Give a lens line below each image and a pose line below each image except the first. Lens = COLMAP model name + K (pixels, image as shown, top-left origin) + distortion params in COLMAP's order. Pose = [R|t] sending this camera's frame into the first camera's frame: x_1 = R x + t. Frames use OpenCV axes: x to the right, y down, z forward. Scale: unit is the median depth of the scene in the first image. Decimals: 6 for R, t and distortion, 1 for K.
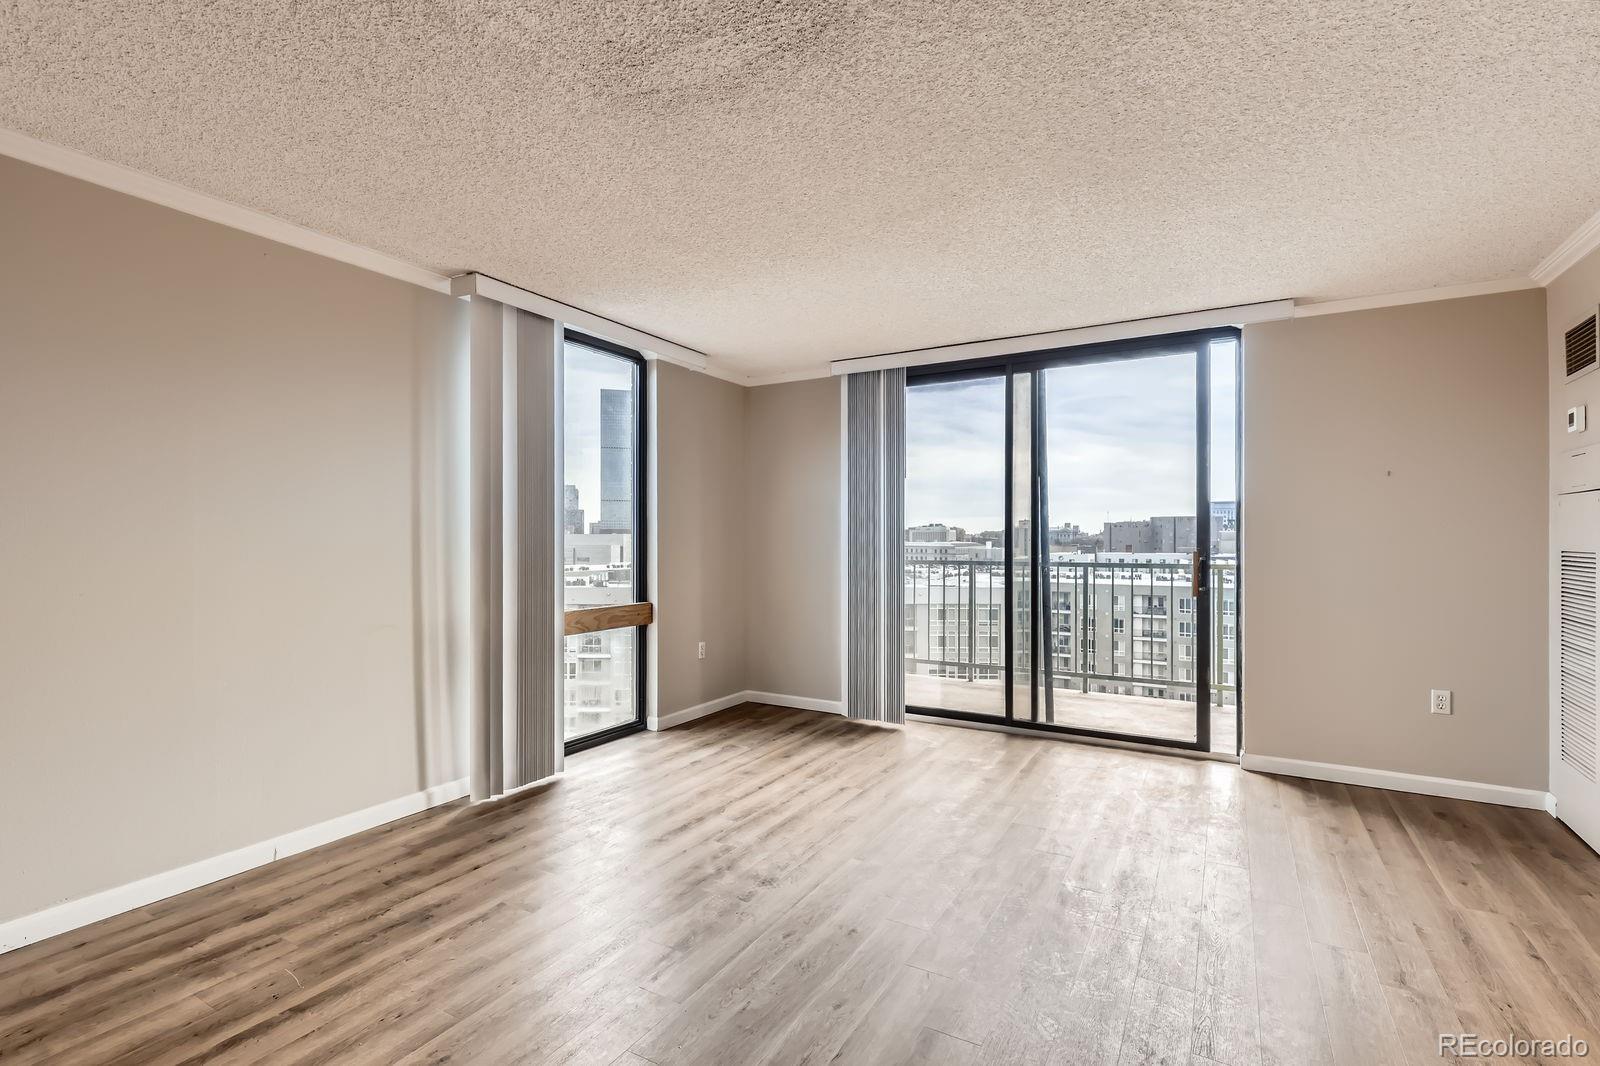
lens RADIAL K [[737.7, 0, 801.5], [0, 737.7, 532.0], [0, 0, 1]] dist [0.004696, -0.001828]
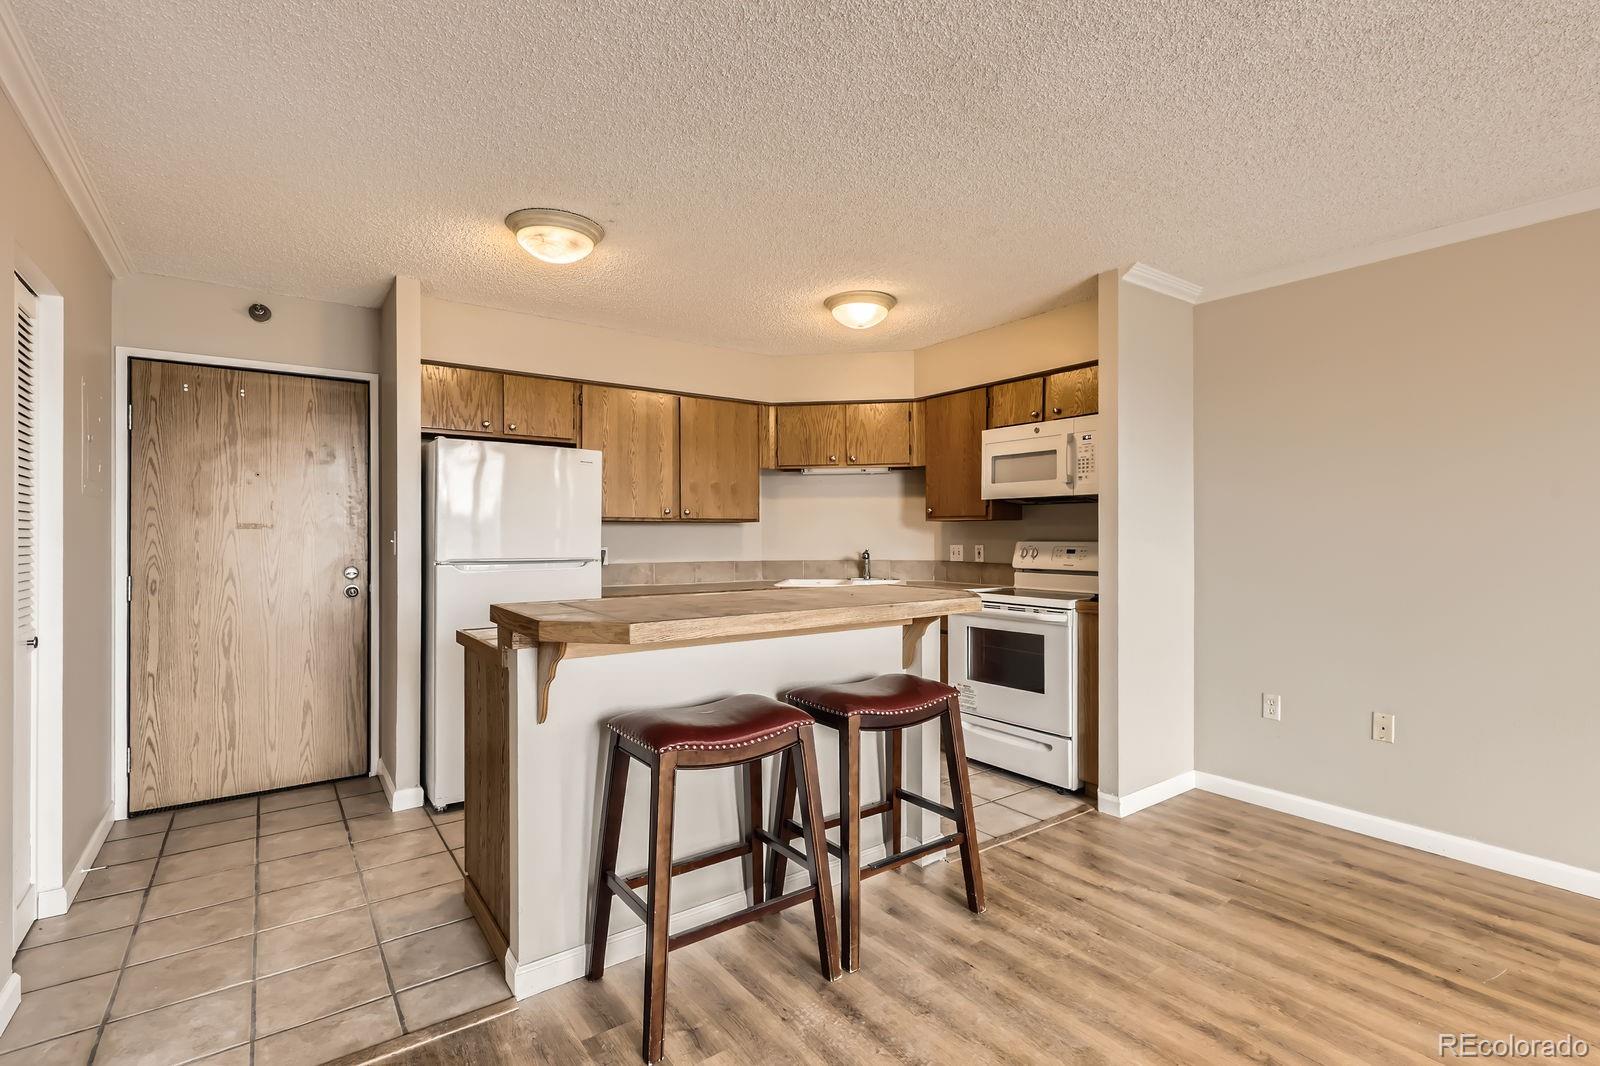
lens RADIAL K [[737.7, 0, 809.5], [0, 737.7, 537.1], [0, 0, 1]] dist [0.004696, -0.001828]
pose [[-0.407475, 0.000004, -0.913216, 0.254447], [0.007130, 0.999970, -0.003177, 0.000047], [0.913189, -0.007806, -0.407462, 0.230235]]
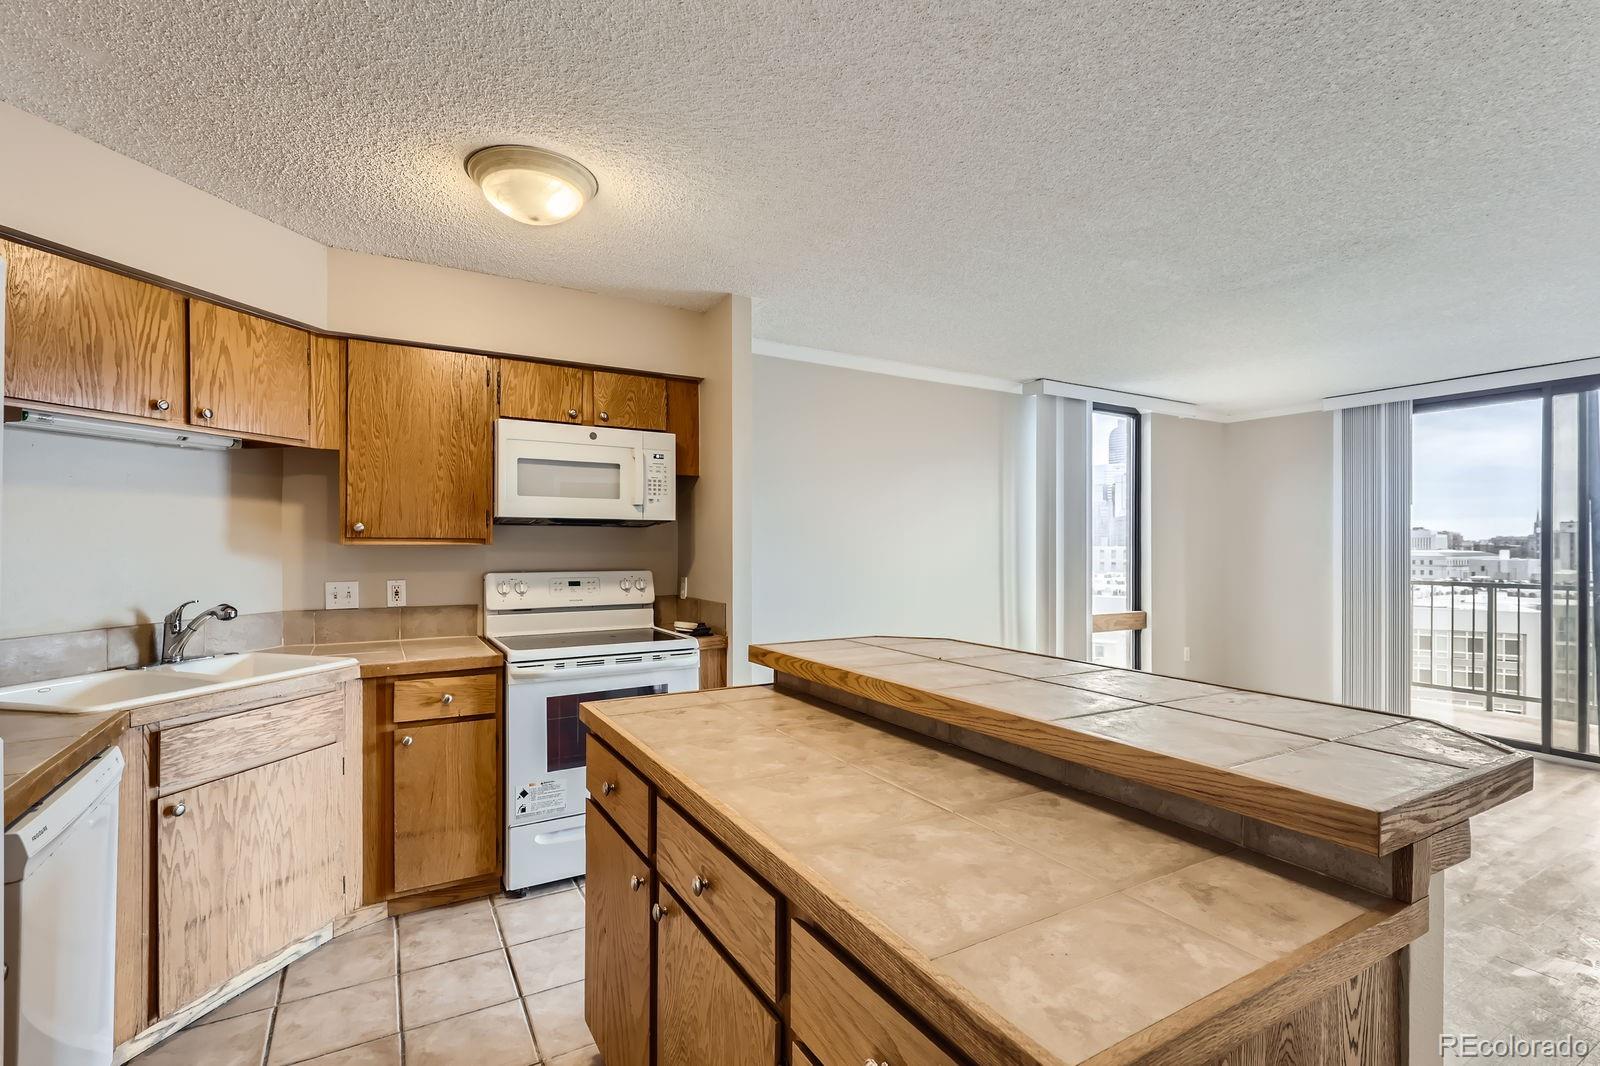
lens RADIAL K [[737.7, 0, 796.7], [0, 737.7, 538.3], [0, 0, 1]] dist [0.004696, -0.001828]
pose [[0.870802, -0.002104, -0.491629, -0.100769], [0.002409, 0.999997, -0.000013, -0.026283], [0.491627, -0.001173, 0.870805, -0.337938]]
